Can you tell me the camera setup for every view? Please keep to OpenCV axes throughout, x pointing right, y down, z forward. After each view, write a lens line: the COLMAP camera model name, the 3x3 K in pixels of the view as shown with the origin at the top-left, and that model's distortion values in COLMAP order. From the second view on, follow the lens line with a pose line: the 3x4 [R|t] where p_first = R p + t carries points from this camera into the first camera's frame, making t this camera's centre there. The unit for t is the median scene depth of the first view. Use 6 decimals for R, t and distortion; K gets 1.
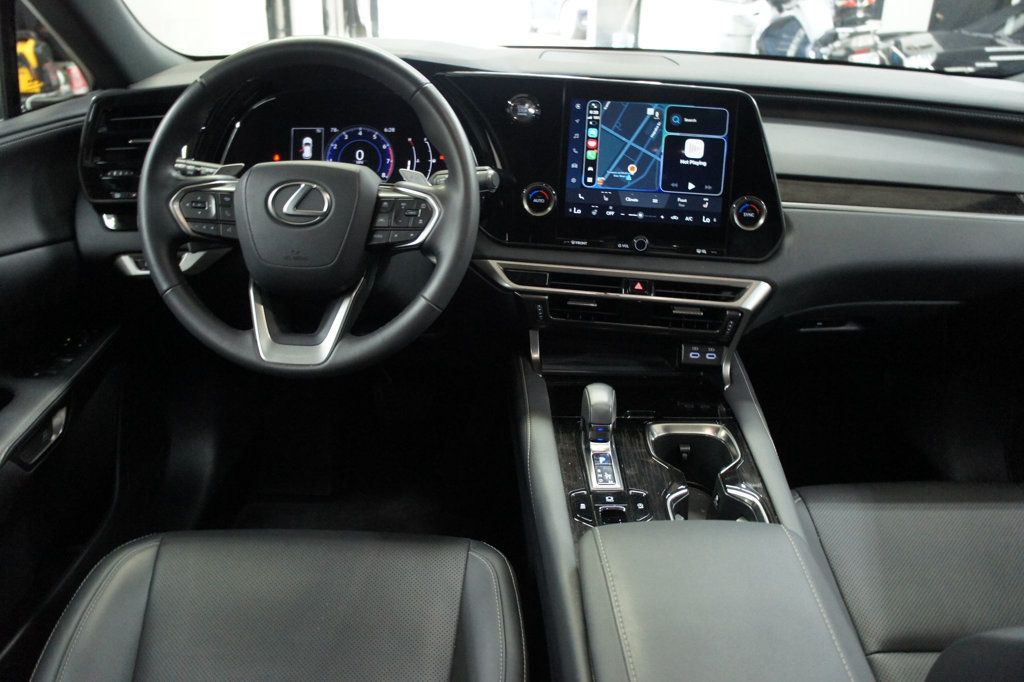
lens RADIAL K [[815.7, 0, 512.0], [0, 815.7, 341.0], [0, 0, 1]] dist [-0.180949, 0.130471]
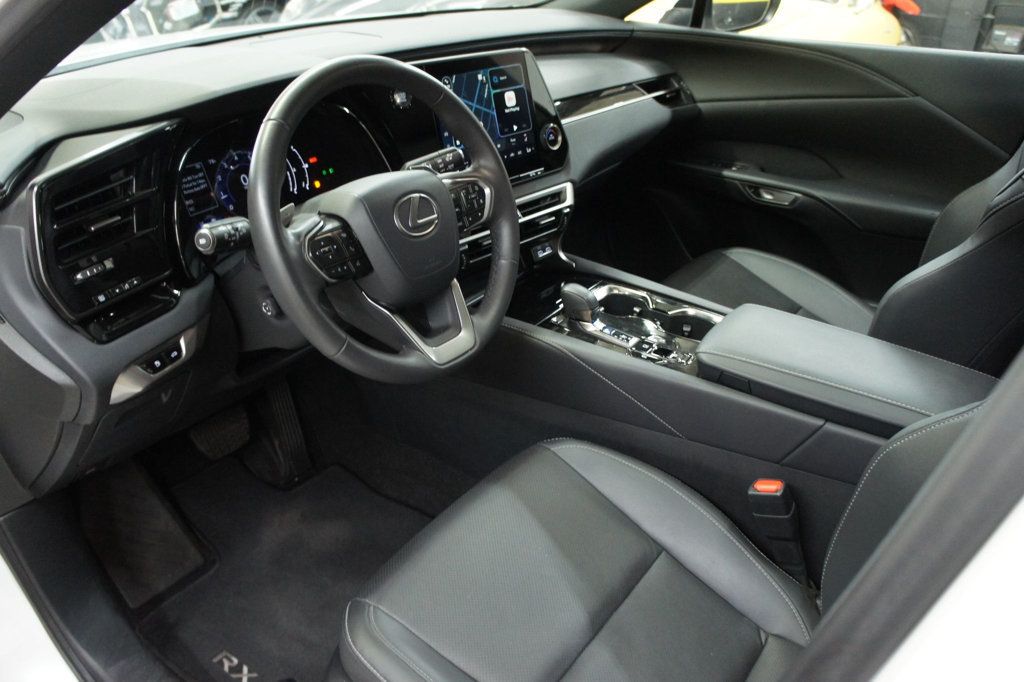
lens RADIAL K [[815.7, 0, 512.0], [0, 815.7, 341.0], [0, 0, 1]] dist [-0.180949, 0.130471]
pose [[0.597171, -0.403725, 0.693104, -0.814923], [0.352780, 0.908231, 0.225082, -0.175415], [-0.720370, 0.110101, 0.684795, 0.157762]]
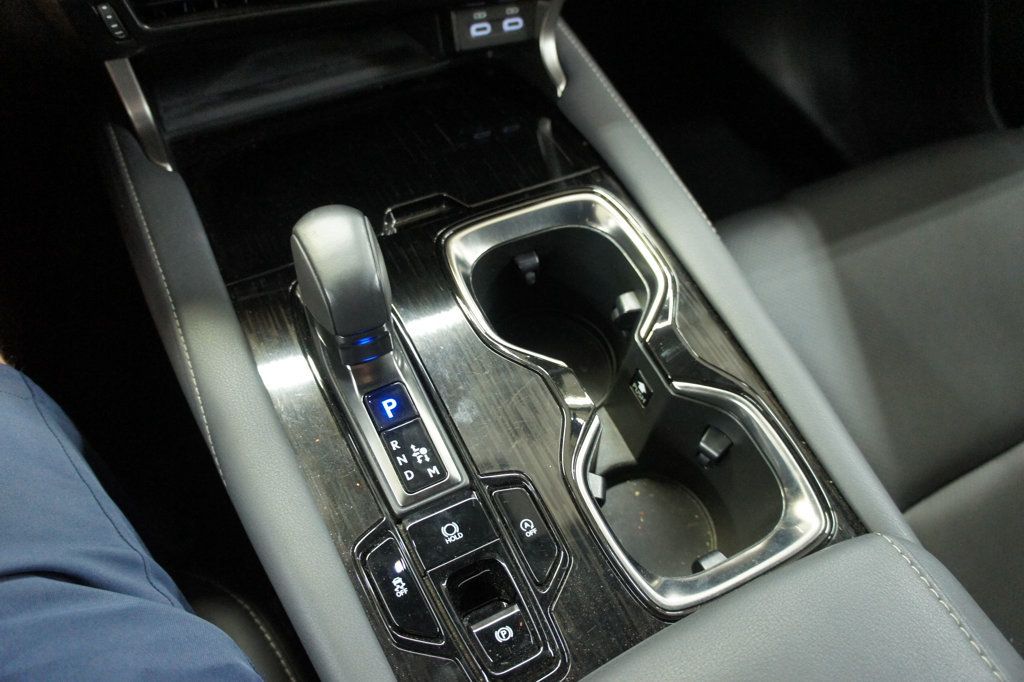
lens RADIAL K [[815.7, 0, 512.0], [0, 815.7, 341.0], [0, 0, 1]] dist [-0.180949, 0.130471]
pose [[0.899911, -0.333792, 0.280613, 0.053776], [0.145620, 0.836585, 0.528130, -0.077671], [-0.411042, -0.434407, 0.801458, 0.571592]]
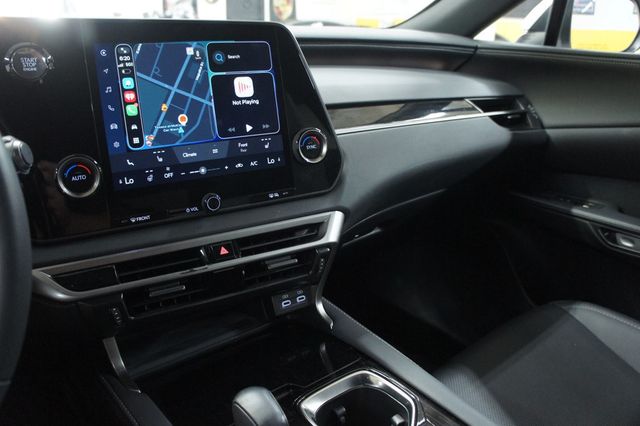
lens RADIAL K [[509.8, 0, 320.0], [0, 509.8, 213.0], [0, 0, 1]] dist [-0.180949, 0.130471]
pose [[0.781291, -0.228387, 0.580883, -0.067635], [0.274252, 0.961614, 0.009208, -0.083998], [-0.560688, 0.152114, 0.813935, 0.506722]]
